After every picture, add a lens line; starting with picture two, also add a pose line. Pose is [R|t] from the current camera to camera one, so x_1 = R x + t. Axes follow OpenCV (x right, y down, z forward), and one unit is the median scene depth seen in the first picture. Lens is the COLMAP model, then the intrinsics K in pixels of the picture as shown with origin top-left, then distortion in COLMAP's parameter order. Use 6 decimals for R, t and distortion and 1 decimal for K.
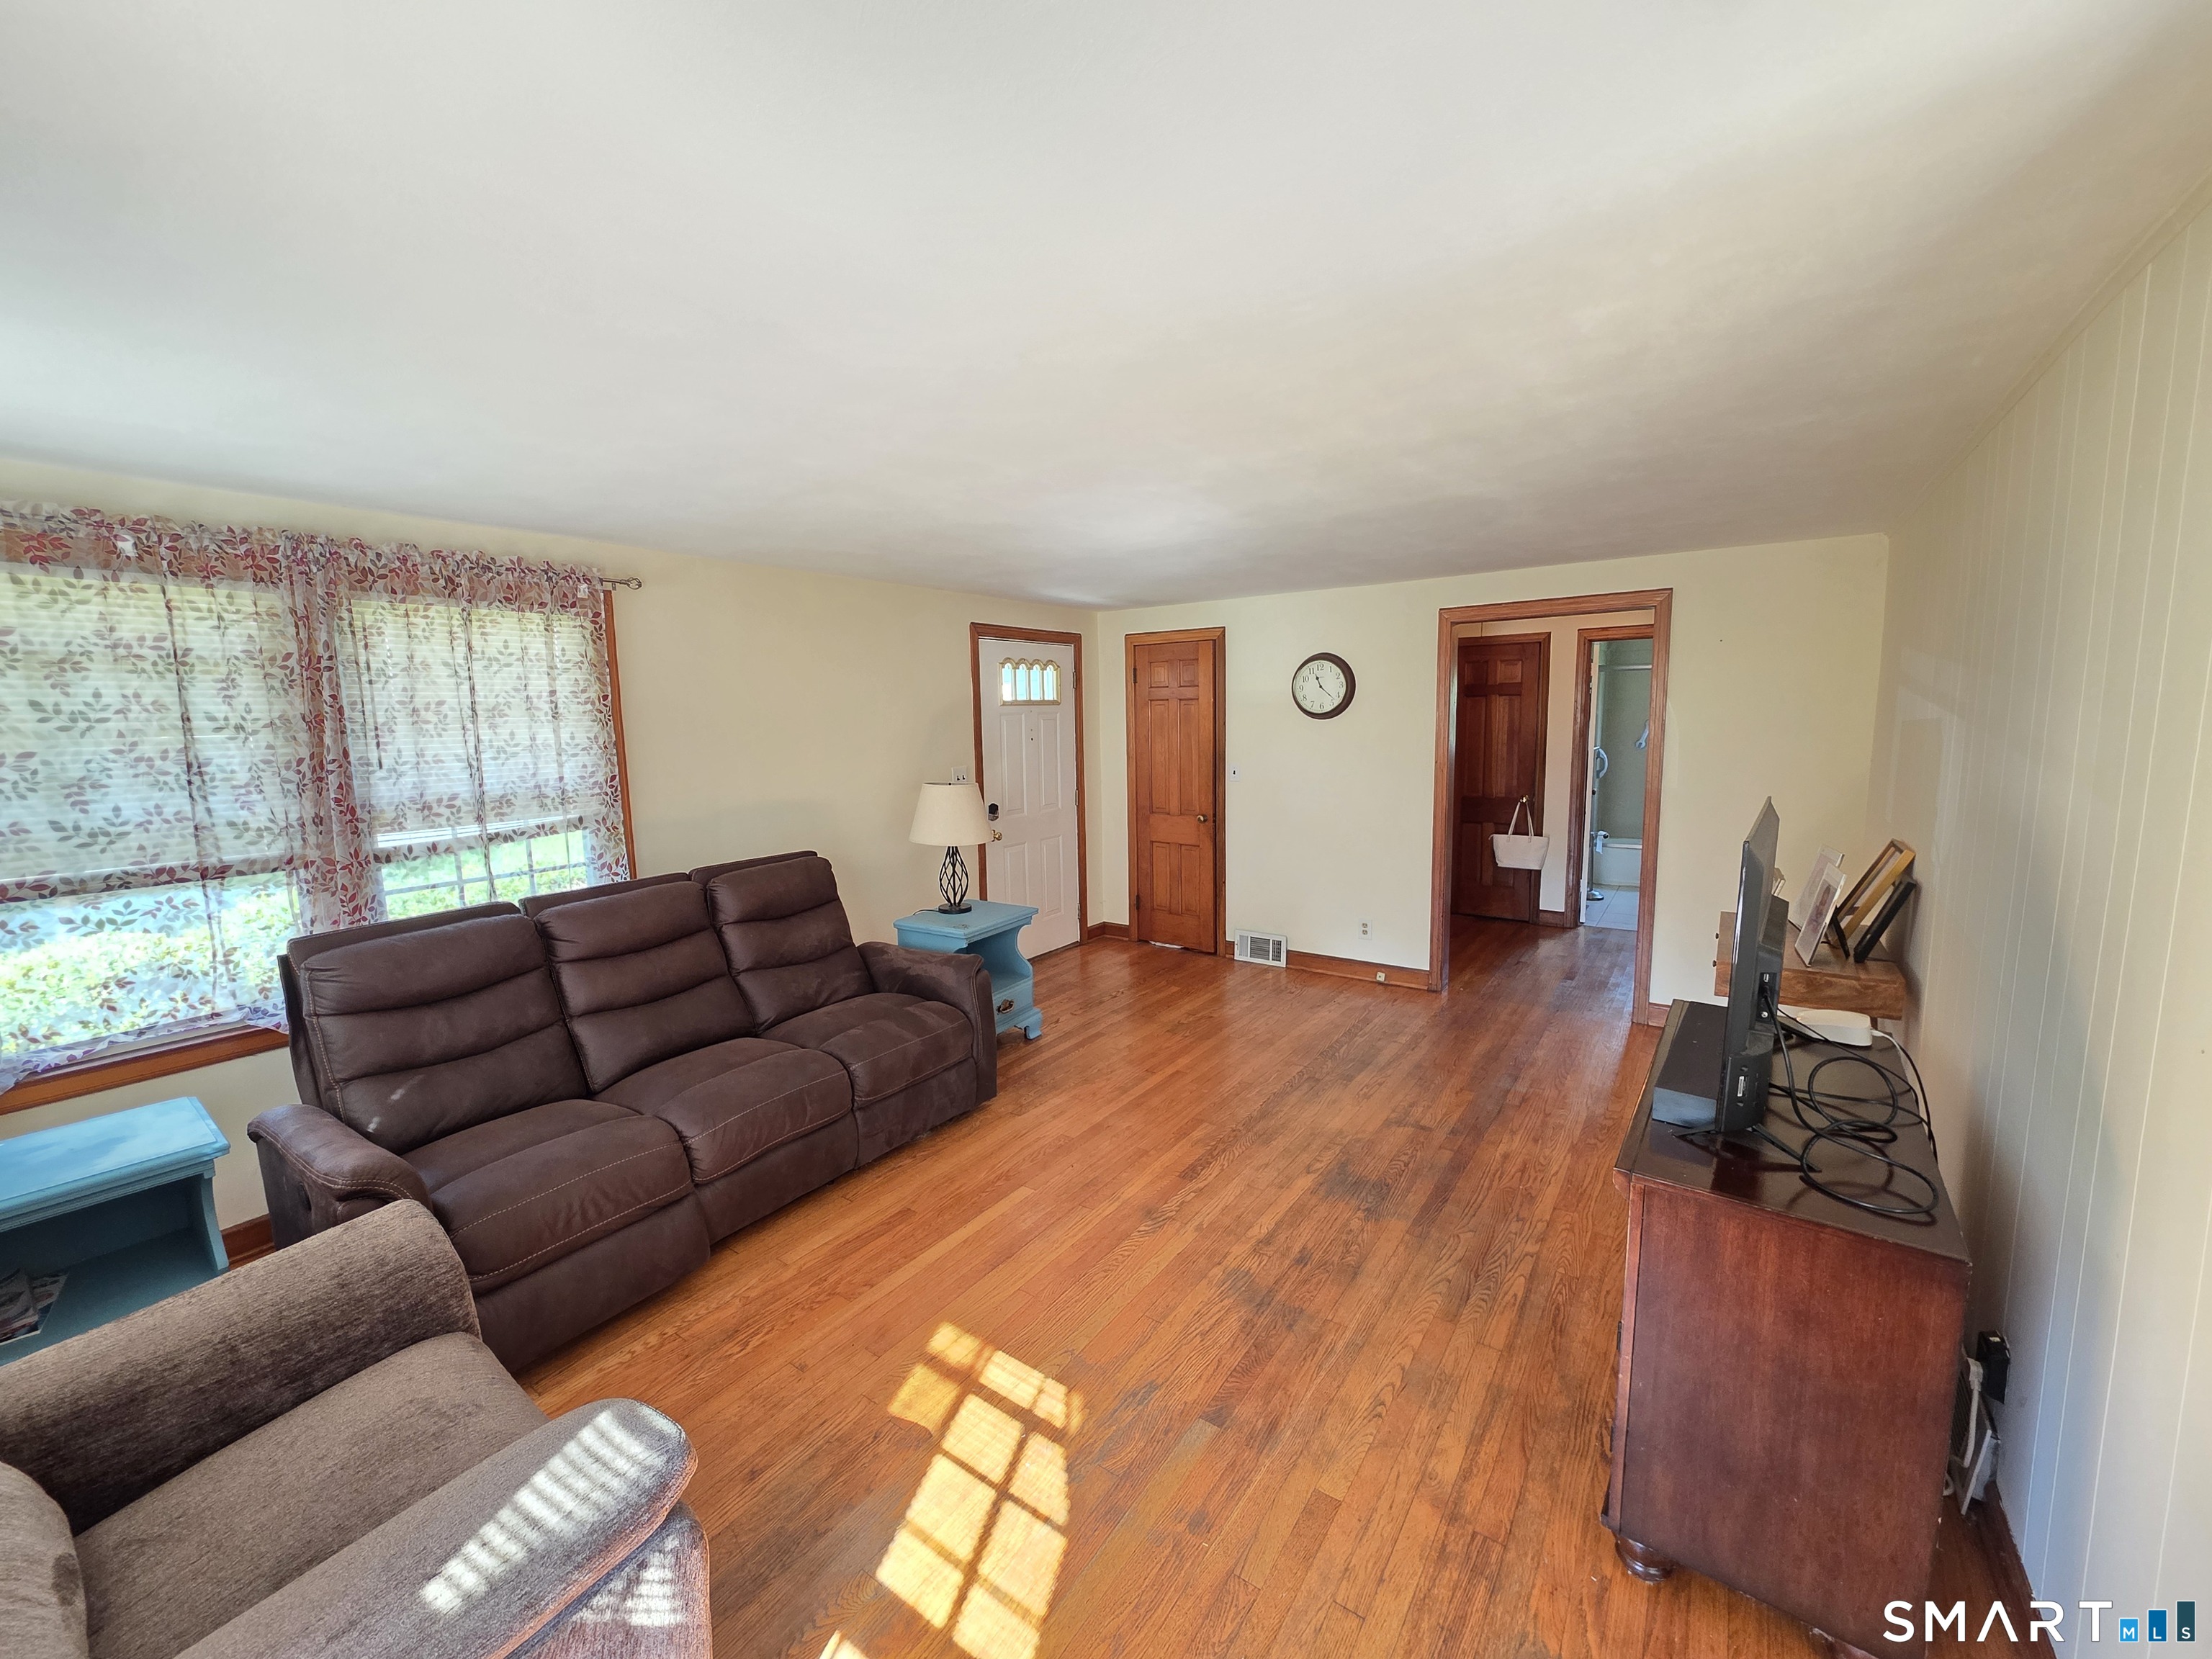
lens RADIAL K [[884.8, 0, 1101.7], [0, 884.8, 822.7], [0, 0, 1]] dist [-0.000109, 0.000077]
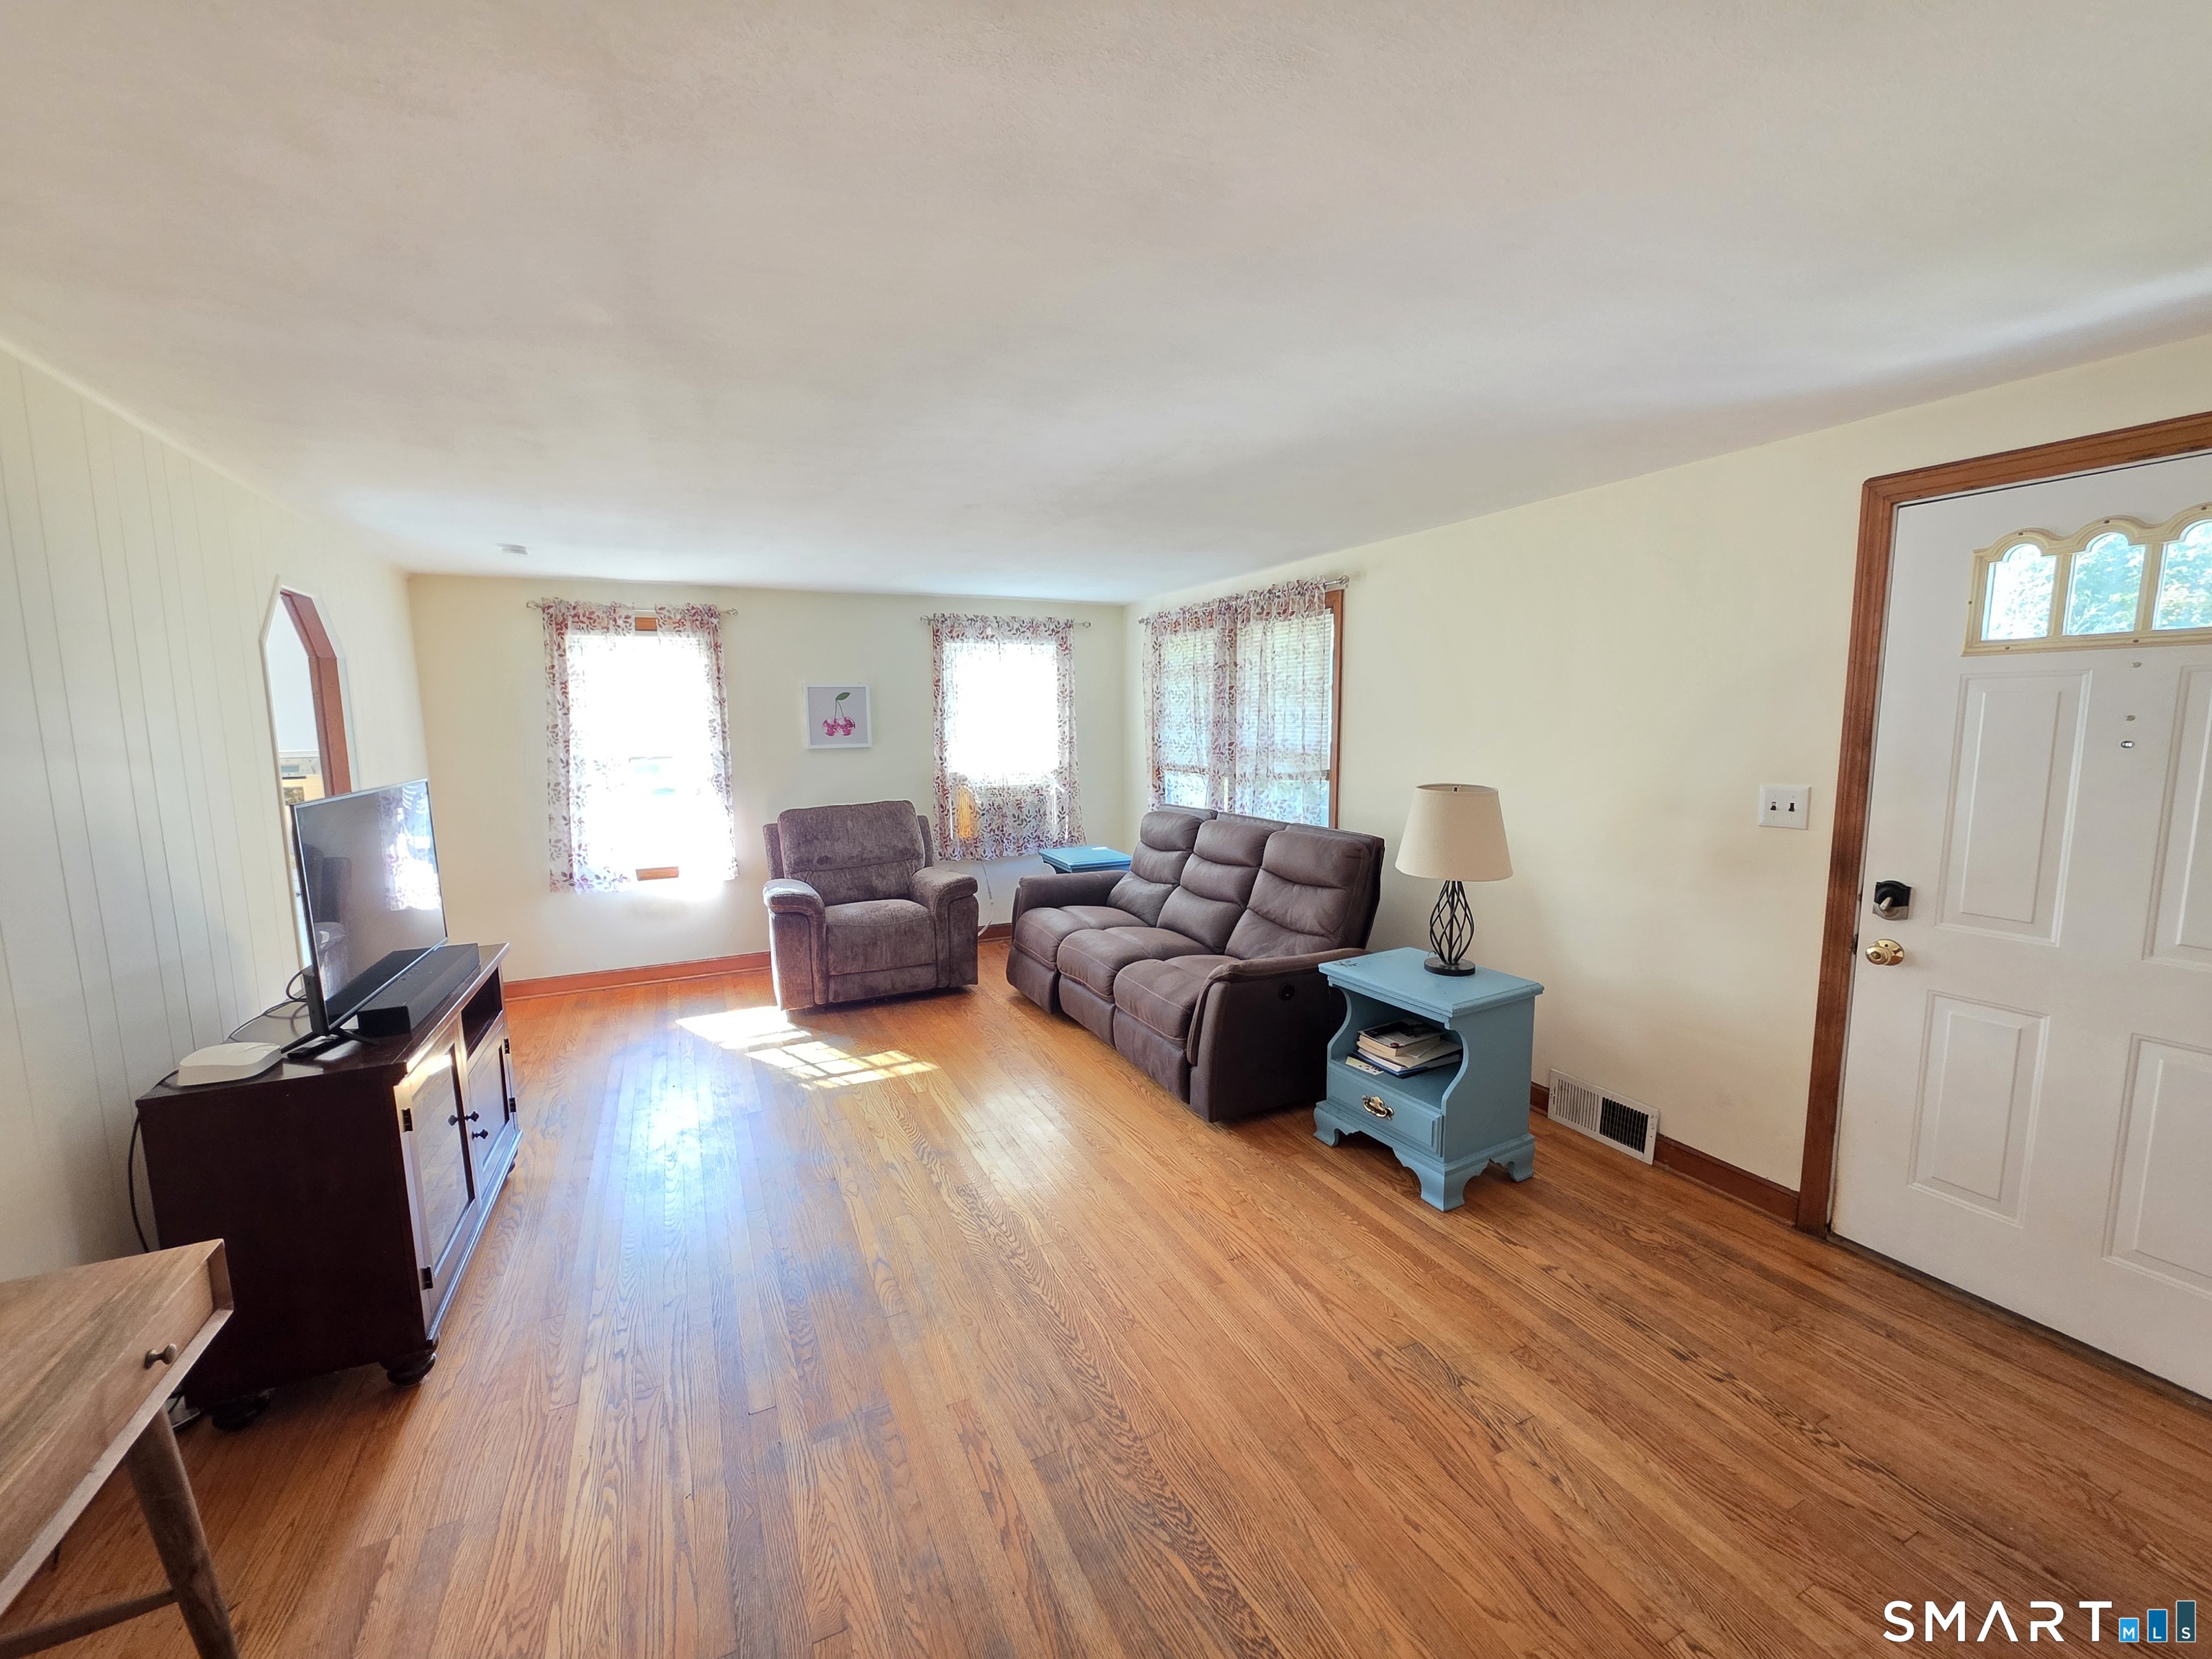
lens RADIAL K [[884.8, 0, 1081.8], [0, 884.8, 827.4], [0, 0, 1]] dist [-0.000109, 0.000077]
pose [[-0.498695, 0.127246, -0.857386, 1.020518], [-0.092868, 0.975628, 0.198811, -0.219622], [0.861788, 0.178770, -0.474724, 1.921441]]
